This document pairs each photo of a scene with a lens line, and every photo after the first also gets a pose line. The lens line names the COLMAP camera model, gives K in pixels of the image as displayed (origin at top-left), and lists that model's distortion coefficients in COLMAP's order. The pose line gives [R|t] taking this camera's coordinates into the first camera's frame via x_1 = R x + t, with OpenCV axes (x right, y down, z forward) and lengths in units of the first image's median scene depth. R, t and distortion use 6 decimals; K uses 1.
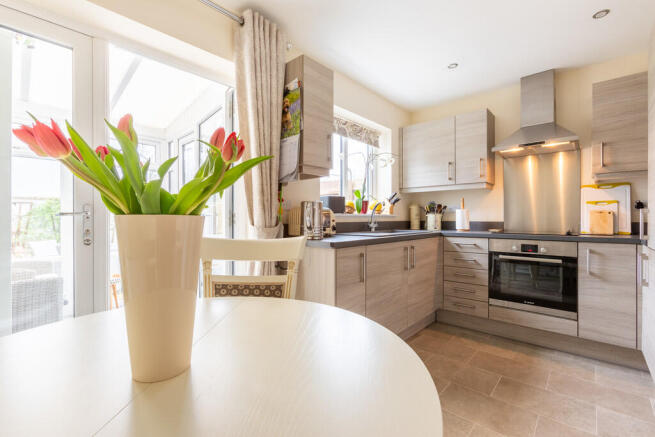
lens RADIAL K [[290.3, 0, 326.4], [0, 290.3, 216.4], [0, 0, 1]] dist [0.013060, 0.000004]
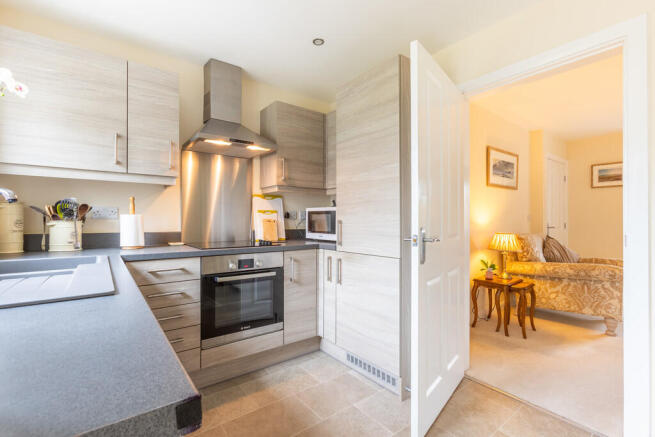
lens RADIAL K [[298.8, 0, 315.4], [0, 298.8, 219.8], [0, 0, 1]] dist [0.000490, 0.000611]
pose [[0.194345, 0.003217, 0.980928, -0.109530], [-0.003733, 0.999990, -0.002540, -0.015491], [-0.980926, -0.003168, 0.194355, 0.581469]]
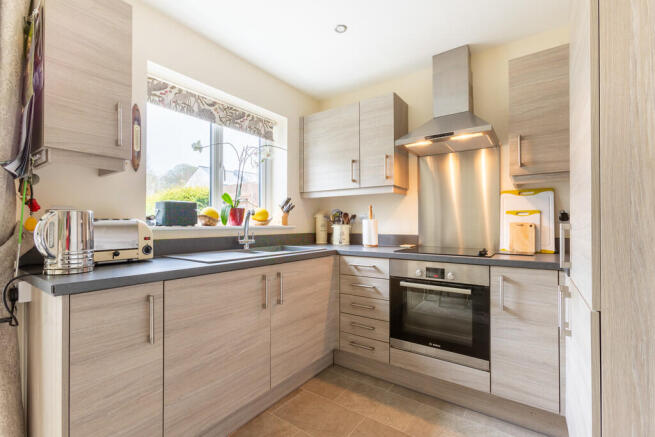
lens RADIAL K [[298.8, 0, 315.4], [0, 298.8, 219.8], [0, 0, 1]] dist [0.000490, 0.000611]
pose [[0.994677, 0.002349, 0.103013, 0.282498], [-0.001208, 0.999937, -0.011138, -0.017259], [-0.103033, 0.010954, 0.994618, 0.241732]]
